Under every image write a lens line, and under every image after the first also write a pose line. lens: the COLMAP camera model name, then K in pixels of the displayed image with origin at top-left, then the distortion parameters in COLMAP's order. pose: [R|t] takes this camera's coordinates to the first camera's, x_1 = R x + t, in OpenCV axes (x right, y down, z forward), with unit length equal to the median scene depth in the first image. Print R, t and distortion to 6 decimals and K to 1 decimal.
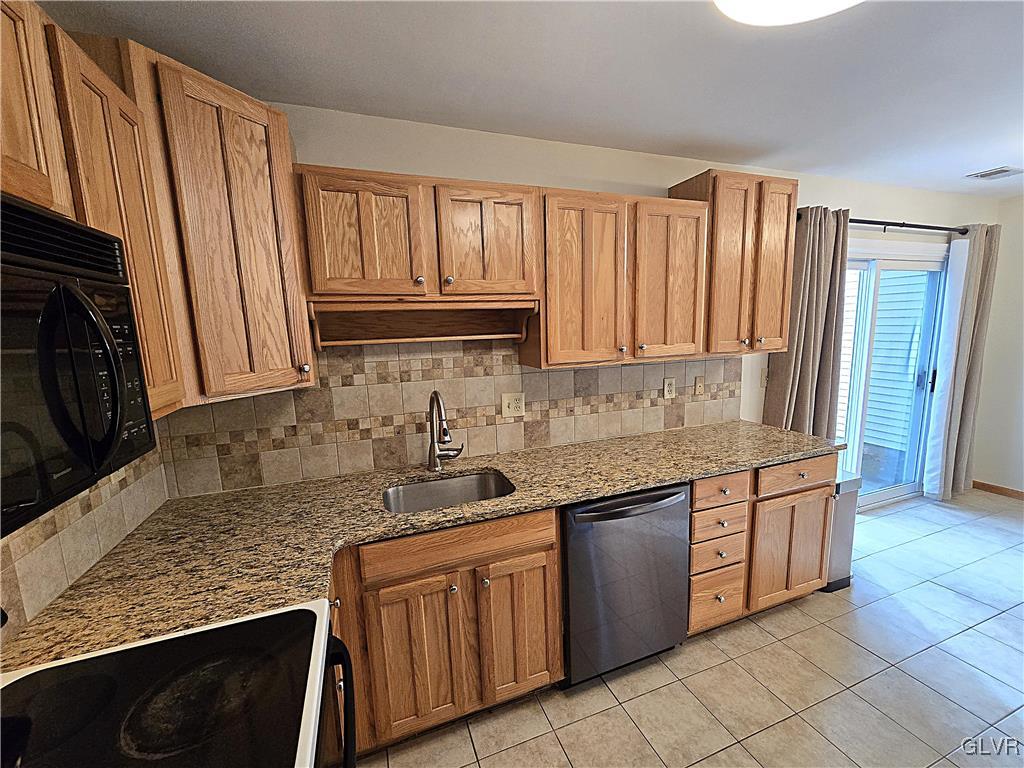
lens RADIAL K [[418.7, 0, 516.1], [0, 418.7, 386.4], [0, 0, 1]] dist [0.003983, 0.000532]
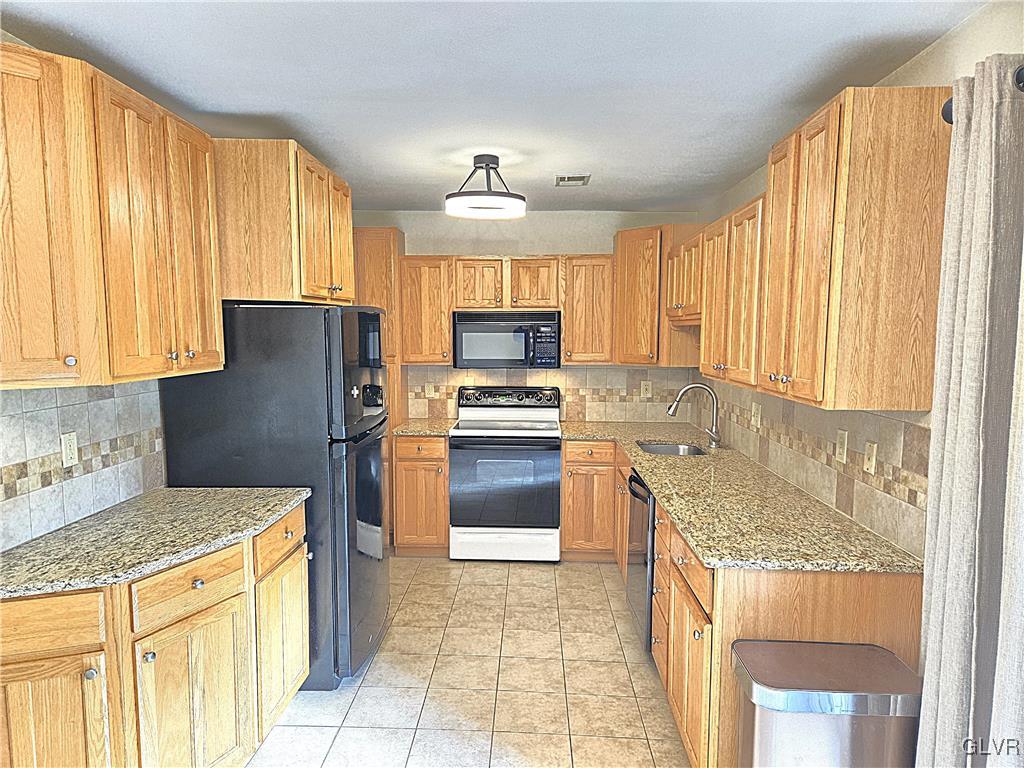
lens RADIAL K [[669.6, 0, 510.1], [0, 669.6, 394.8], [0, 0, 1]] dist [0.037612, -0.024671]
pose [[-0.382068, 0.120142, -0.916292, 1.756074], [-0.115195, 0.977589, 0.176212, -0.229551], [0.916927, 0.172877, -0.359665, 1.048629]]
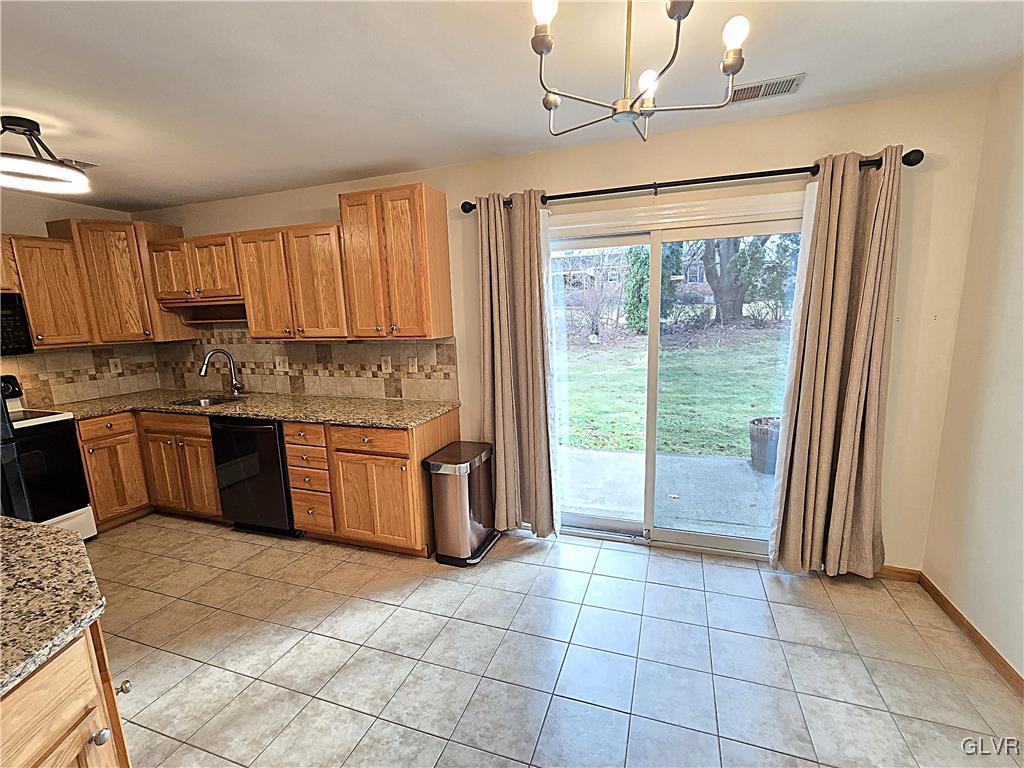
lens RADIAL K [[459.6, 0, 509.9], [0, 459.6, 391.3], [0, 0, 1]] dist [0.000588, 0.000355]
pose [[0.762876, 0.124643, -0.634417, 1.772227], [-0.083037, 0.992004, 0.095046, -0.089063], [0.641190, -0.019828, 0.767126, 0.228845]]
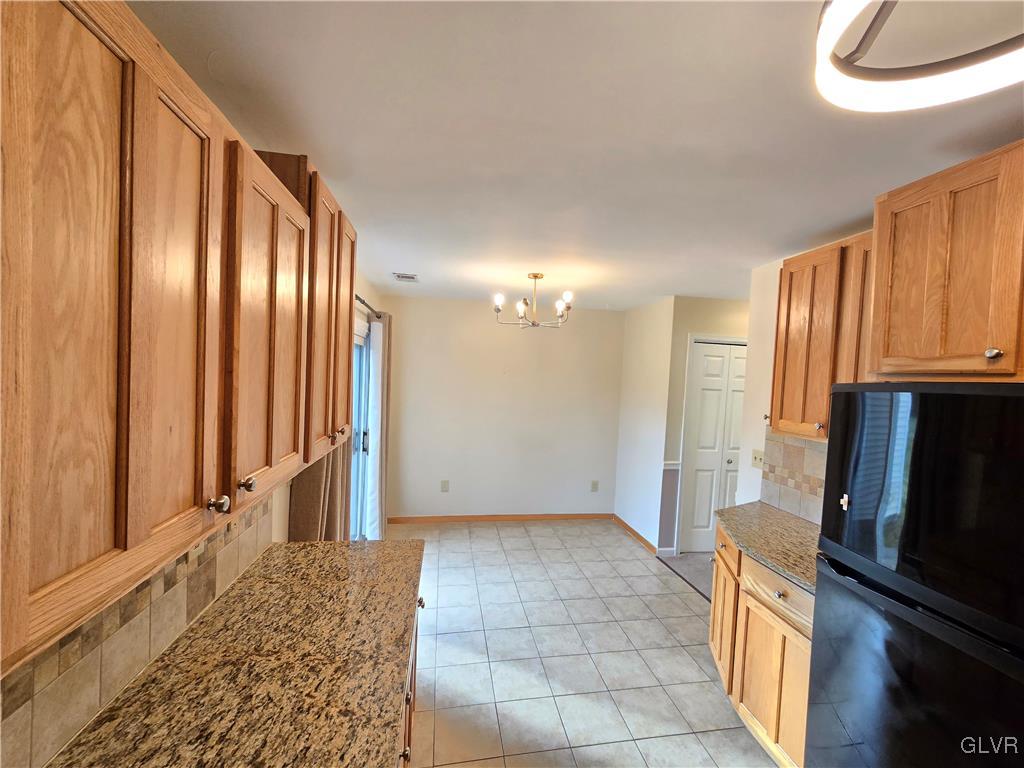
lens RADIAL K [[418.7, 0, 515.1], [0, 418.7, 390.9], [0, 0, 1]] dist [0.003983, 0.000532]
pose [[0.187716, 0.001877, 0.982222, -0.061780], [0.083515, 0.996346, -0.017865, -0.149560], [-0.978666, 0.085384, 0.186874, 0.610885]]
